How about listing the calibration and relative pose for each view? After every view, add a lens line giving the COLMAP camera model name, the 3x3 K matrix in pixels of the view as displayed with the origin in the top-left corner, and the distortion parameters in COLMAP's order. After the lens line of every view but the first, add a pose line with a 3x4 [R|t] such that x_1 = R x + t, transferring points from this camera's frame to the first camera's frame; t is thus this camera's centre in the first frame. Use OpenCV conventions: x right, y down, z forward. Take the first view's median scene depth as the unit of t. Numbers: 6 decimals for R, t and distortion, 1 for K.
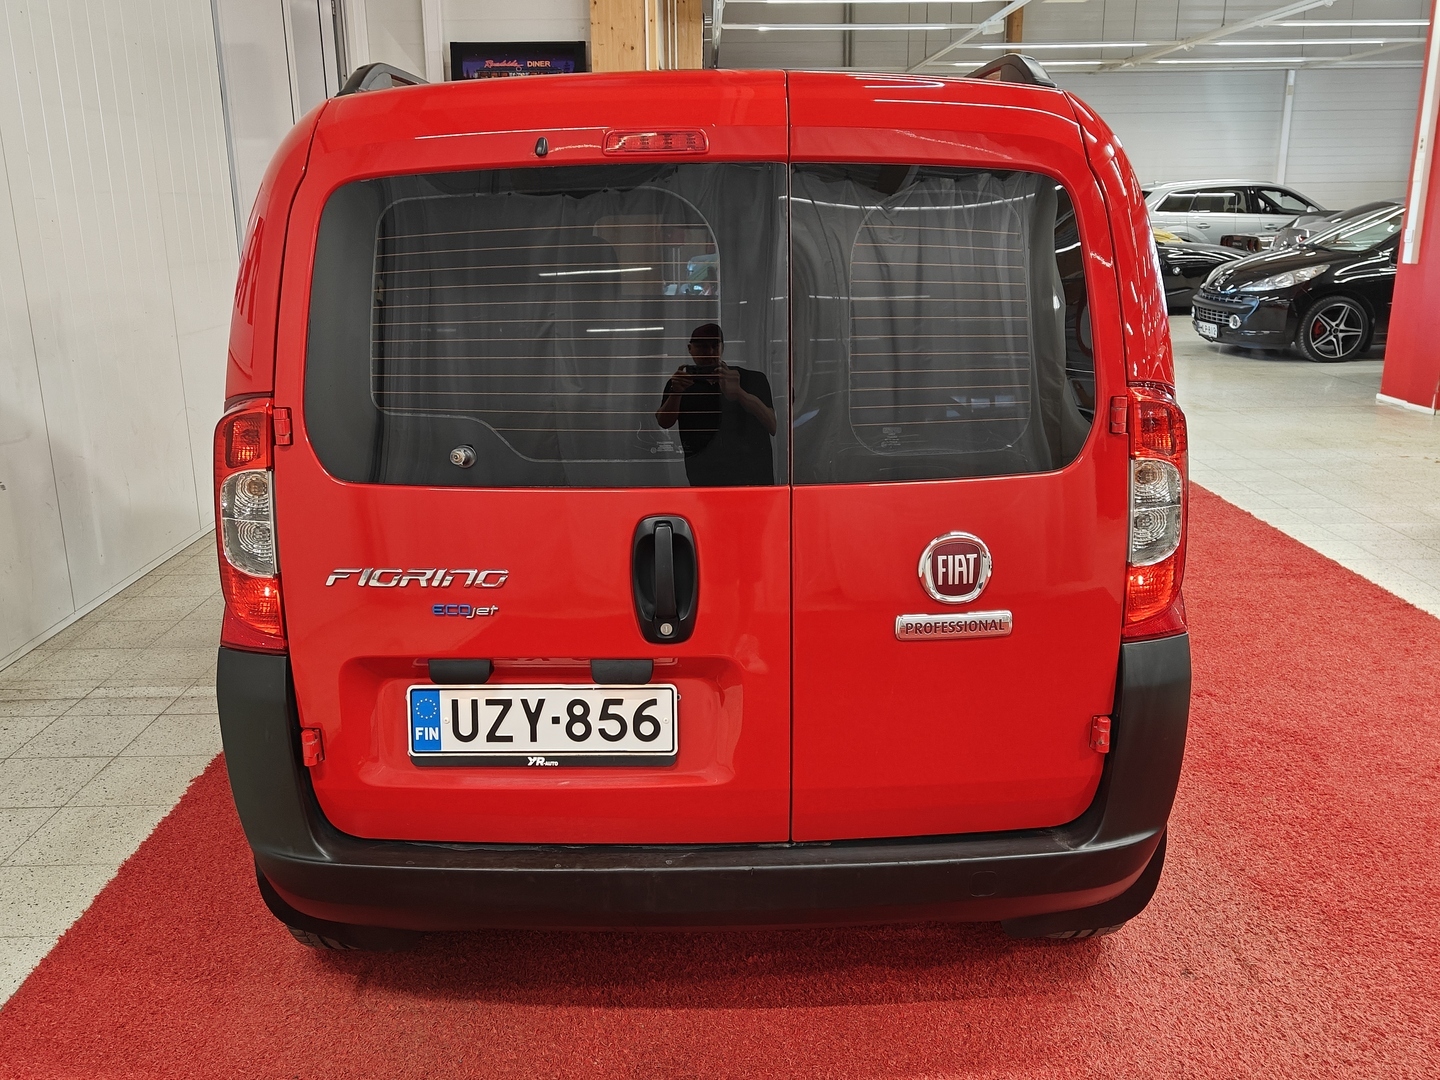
lens RADIAL K [[1253.7, 0, 753.4], [0, 1253.7, 540.4], [0, 0, 1]] dist [0.026680, -0.037256]
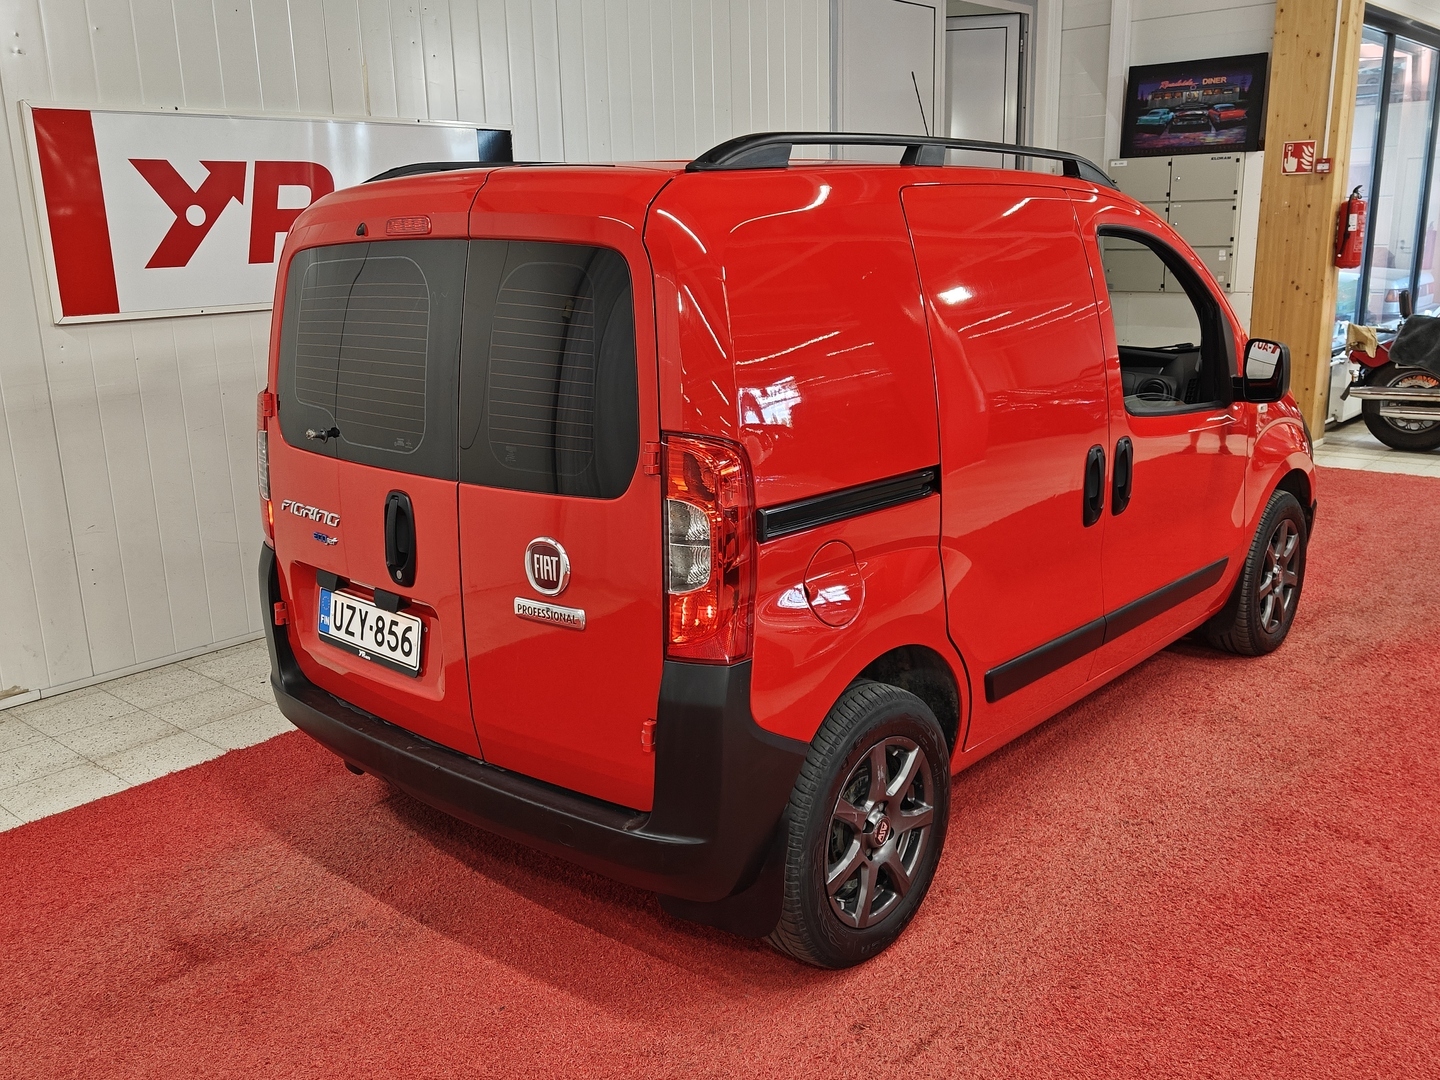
lens RADIAL K [[1253.7, 0, 724.6], [0, 1253.7, 547.0], [0, 0, 1]] dist [0.026680, -0.037256]
pose [[0.740798, 0.157344, -0.653040, 1.043843], [-0.158073, 0.985712, 0.058183, -0.091598], [0.652864, 0.060126, 0.755085, 0.183474]]
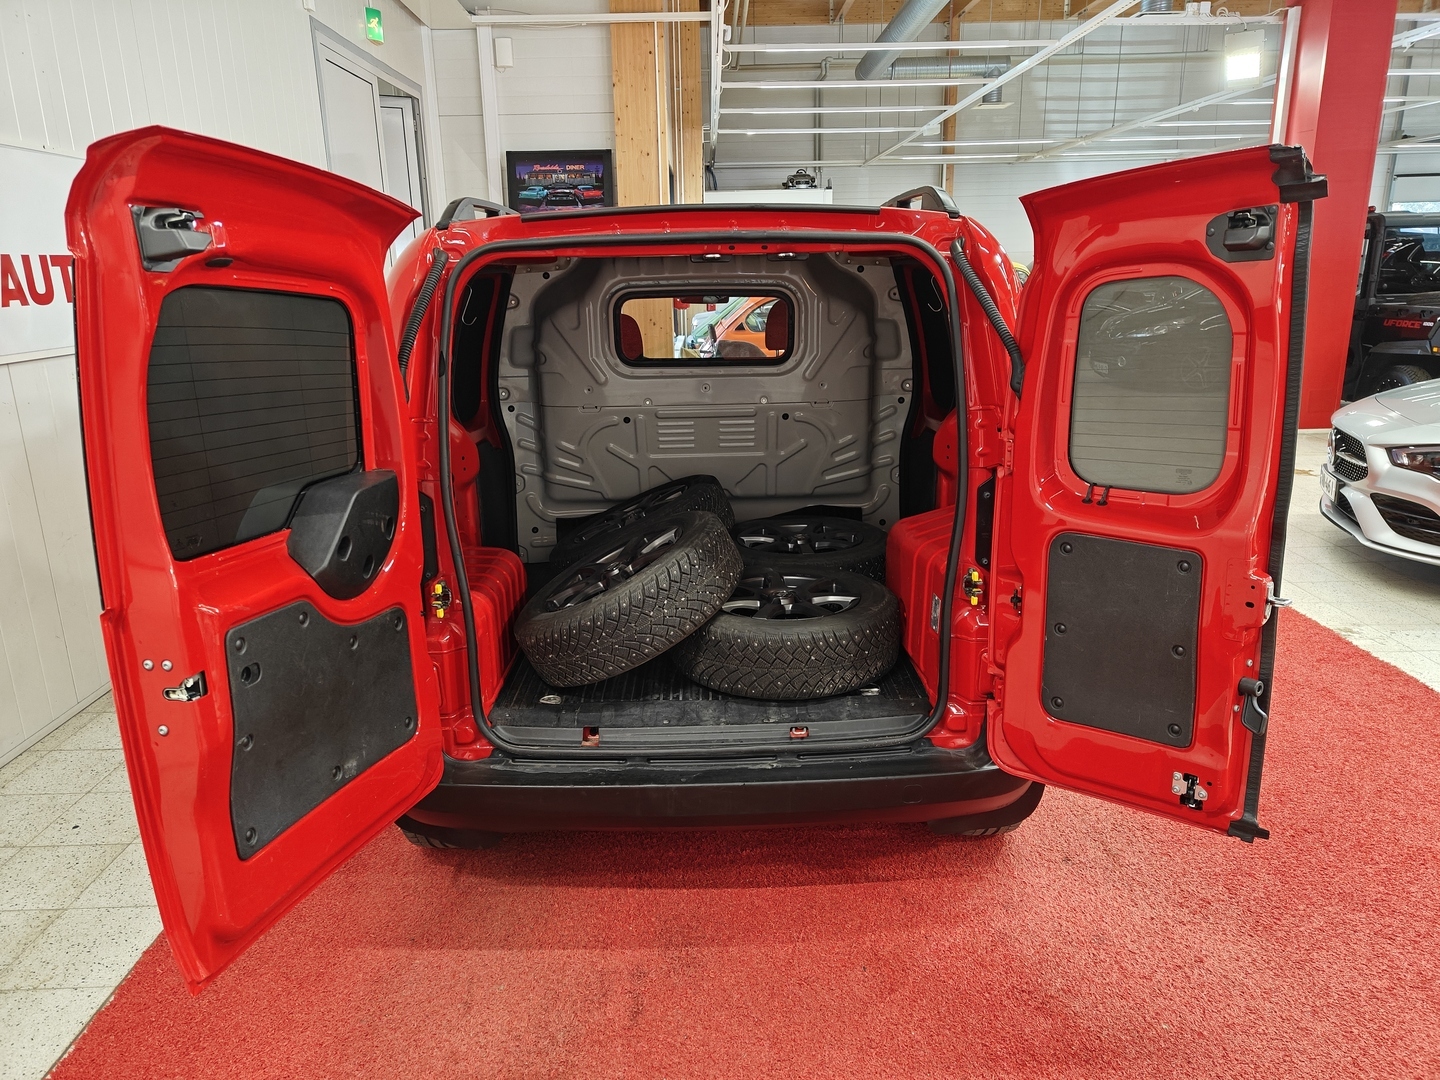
lens RADIAL K [[995.8, 0, 737.8], [0, 995.8, 547.4], [0, 0, 1]] dist [0.001786, -0.004423]
pose [[0.999907, -0.009616, -0.009670, 0.005280], [0.009740, 0.999870, 0.012859, -0.011388], [0.009545, -0.012952, 0.999871, -0.082833]]
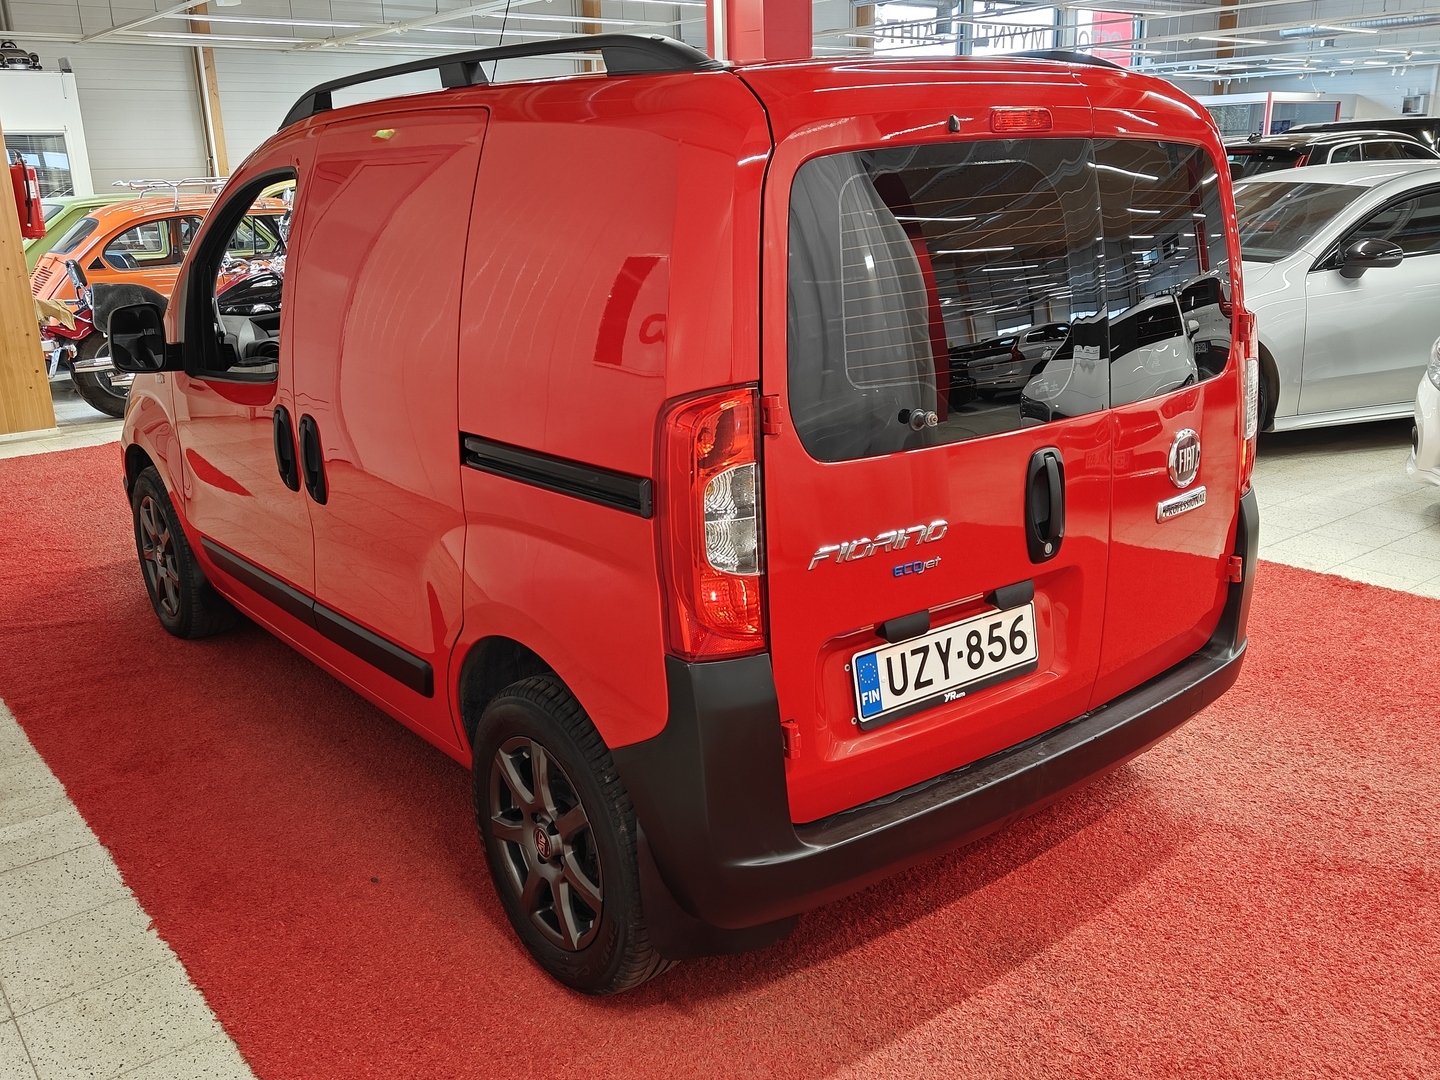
lens RADIAL K [[1253.7, 0, 723.6], [0, 1253.7, 539.7], [0, 0, 1]] dist [0.026680, -0.037256]
pose [[0.796047, -0.180970, 0.577546, -0.923868], [0.173366, 0.982445, 0.068888, -0.063958], [-0.579874, 0.045289, 0.813447, 0.230419]]
